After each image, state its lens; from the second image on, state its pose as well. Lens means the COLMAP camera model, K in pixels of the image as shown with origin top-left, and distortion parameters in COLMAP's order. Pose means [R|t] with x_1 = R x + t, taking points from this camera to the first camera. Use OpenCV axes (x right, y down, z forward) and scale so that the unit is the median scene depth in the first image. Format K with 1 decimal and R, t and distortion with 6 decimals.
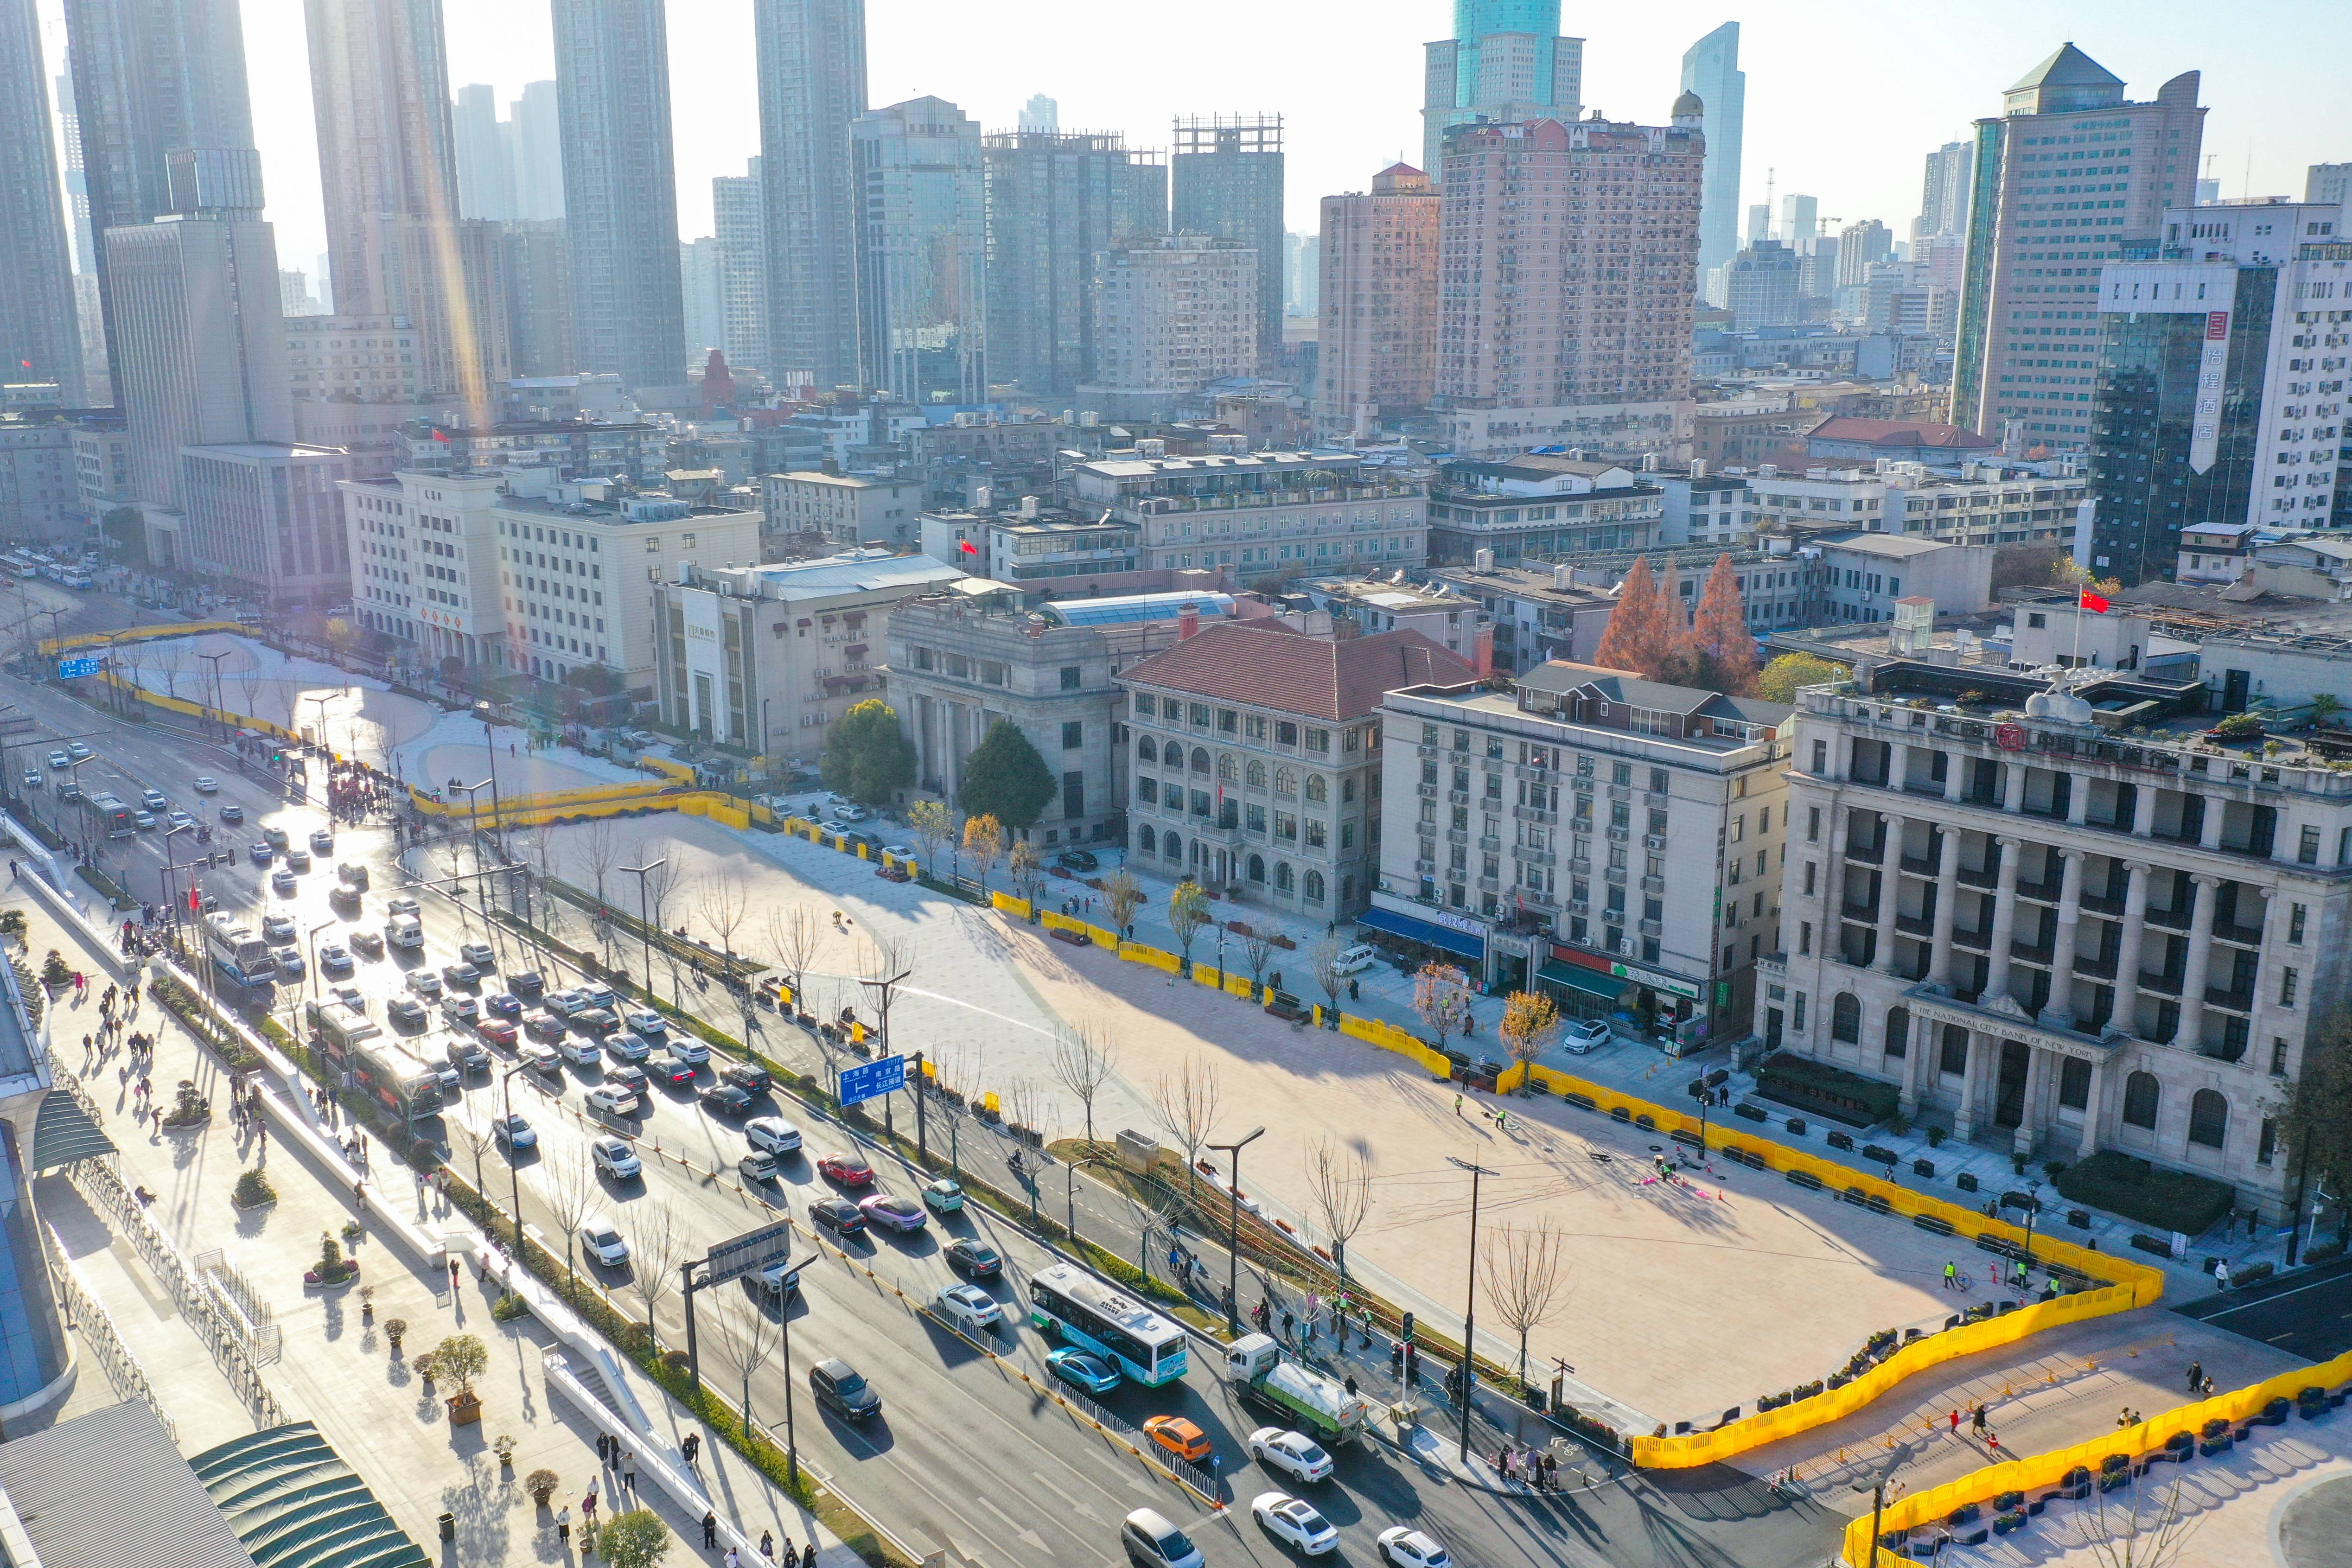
lens RADIAL K [[1865.7, 0, 1052.8], [0, 1865.7, 778.6], [0, 0, 1]] dist [-0.004290, 0.007090]
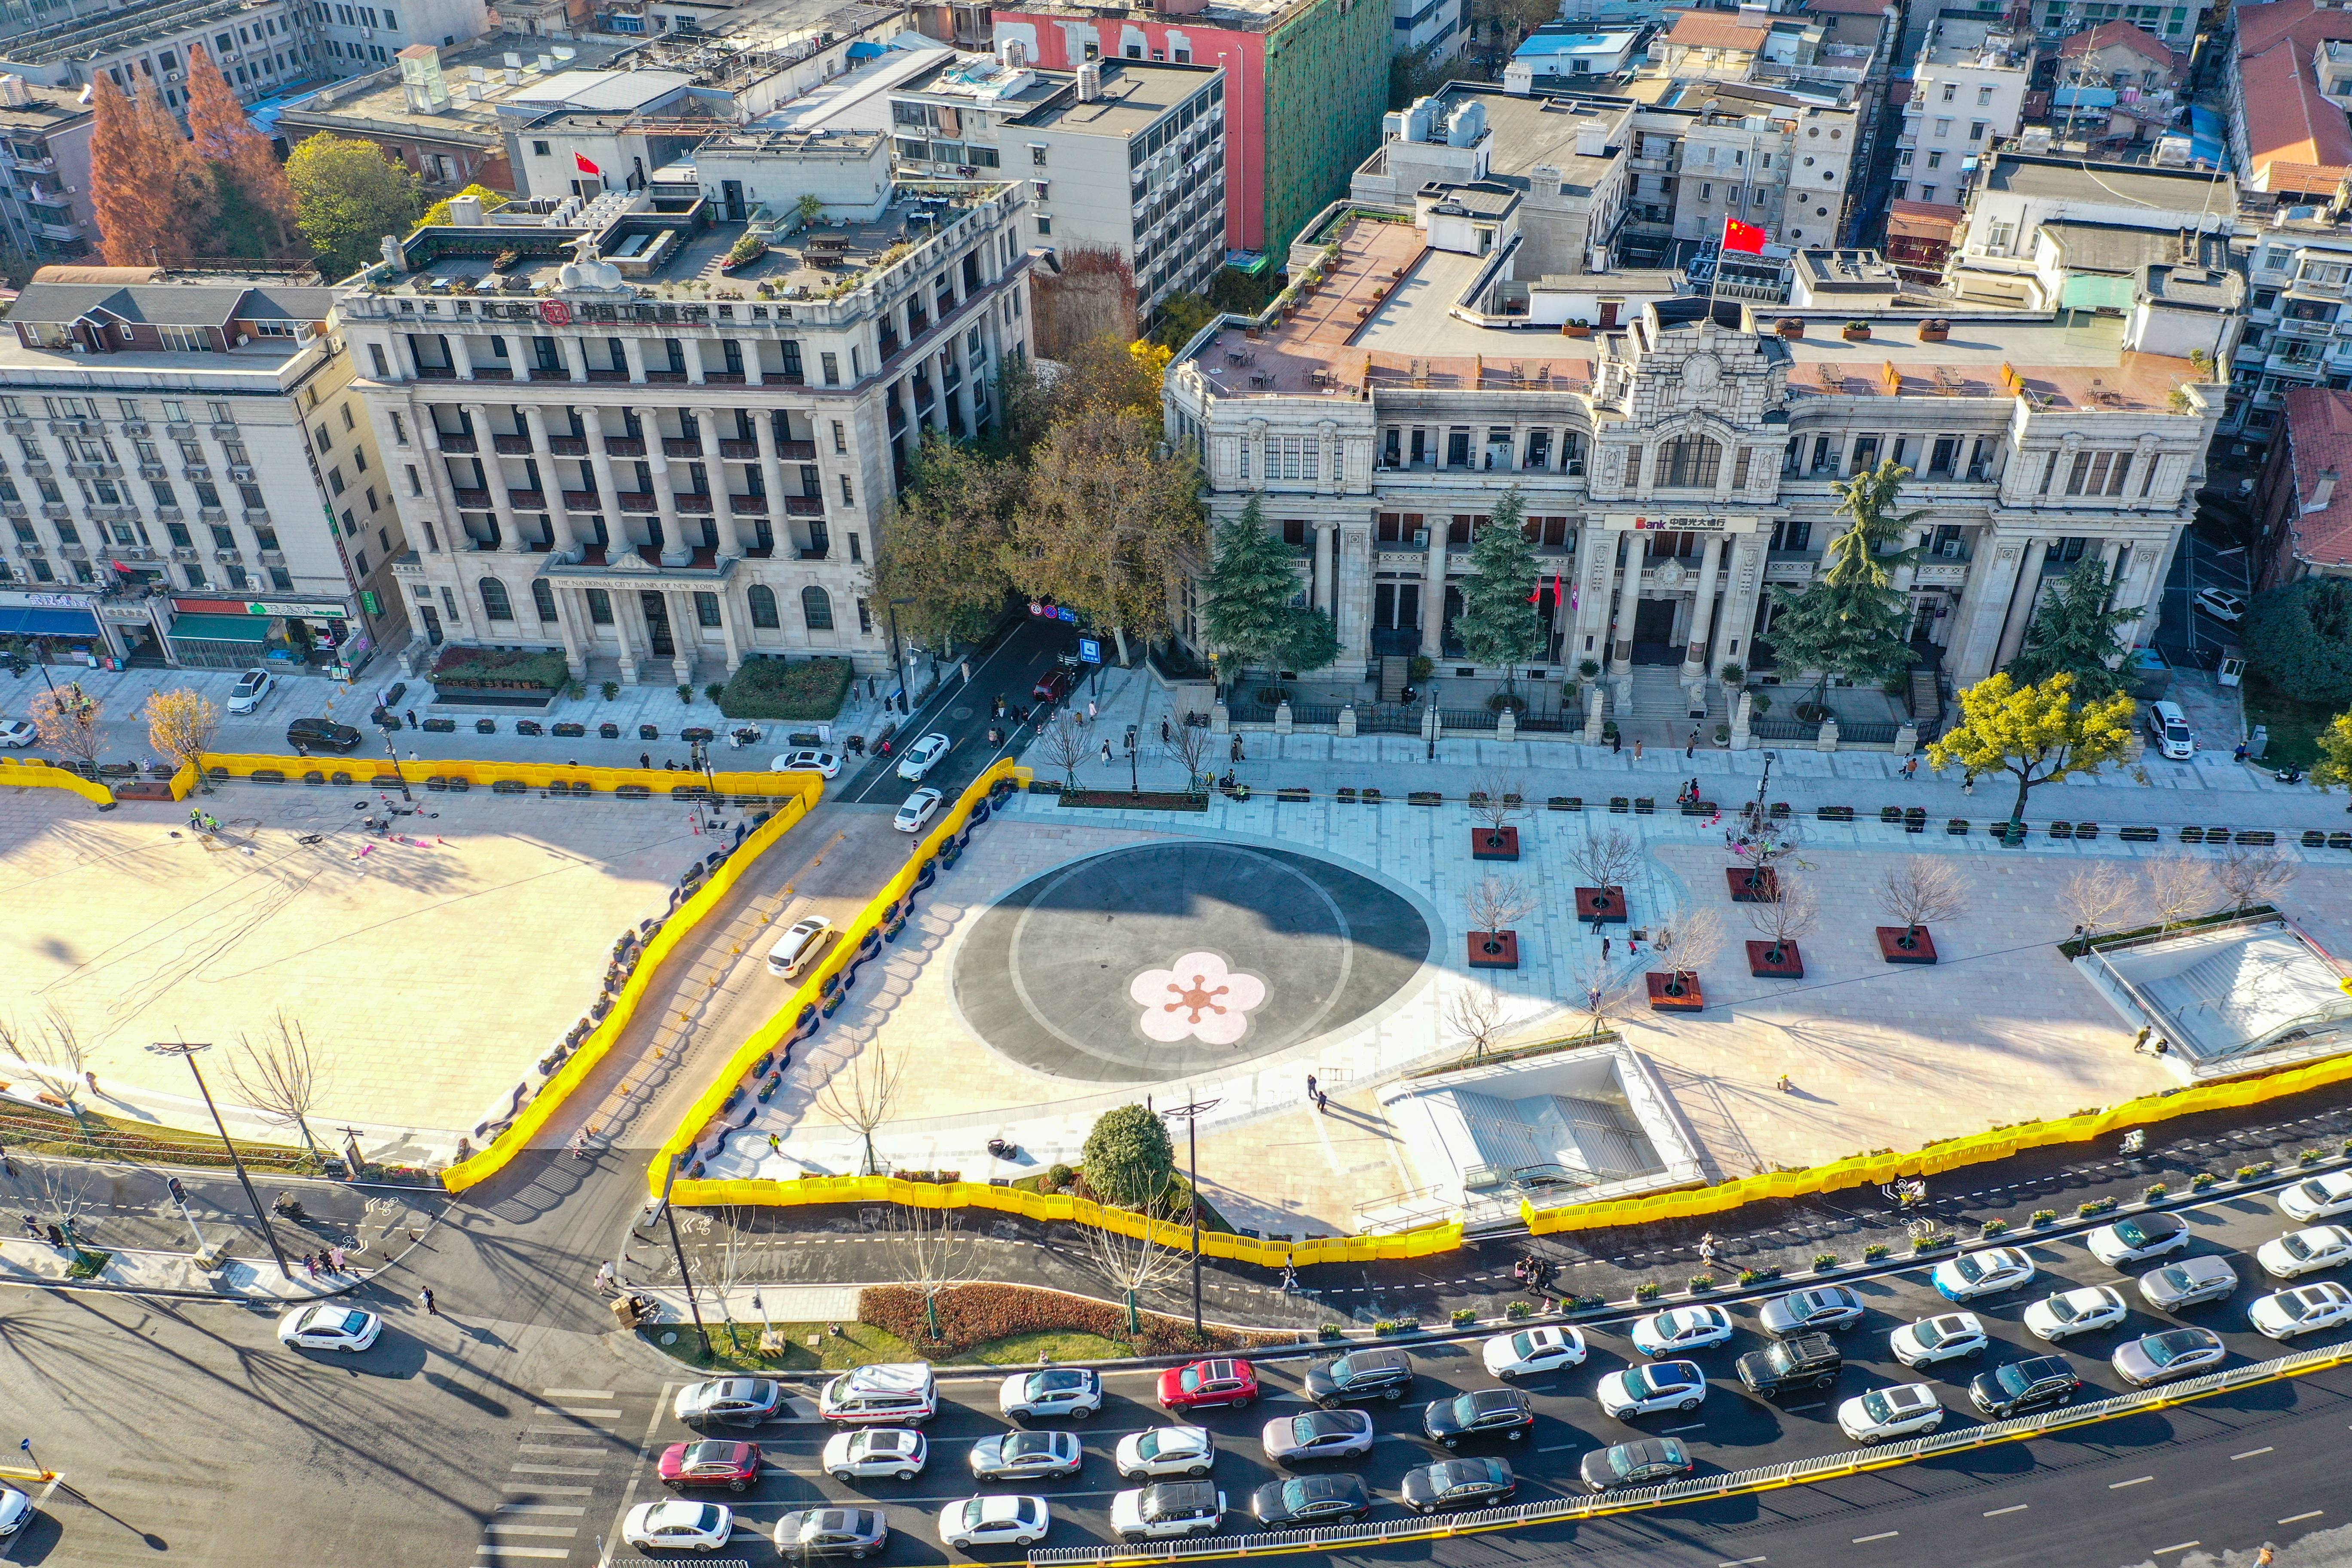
lens RADIAL K [[1865.7, 0, 1052.8], [0, 1865.7, 778.6], [0, 0, 1]] dist [-0.004290, 0.007090]
pose [[0.736636, -0.408370, 0.539075, 0.076185], [0.198355, 0.892512, 0.405065, -0.139659], [-0.646547, -0.191457, 0.738458, 0.063287]]
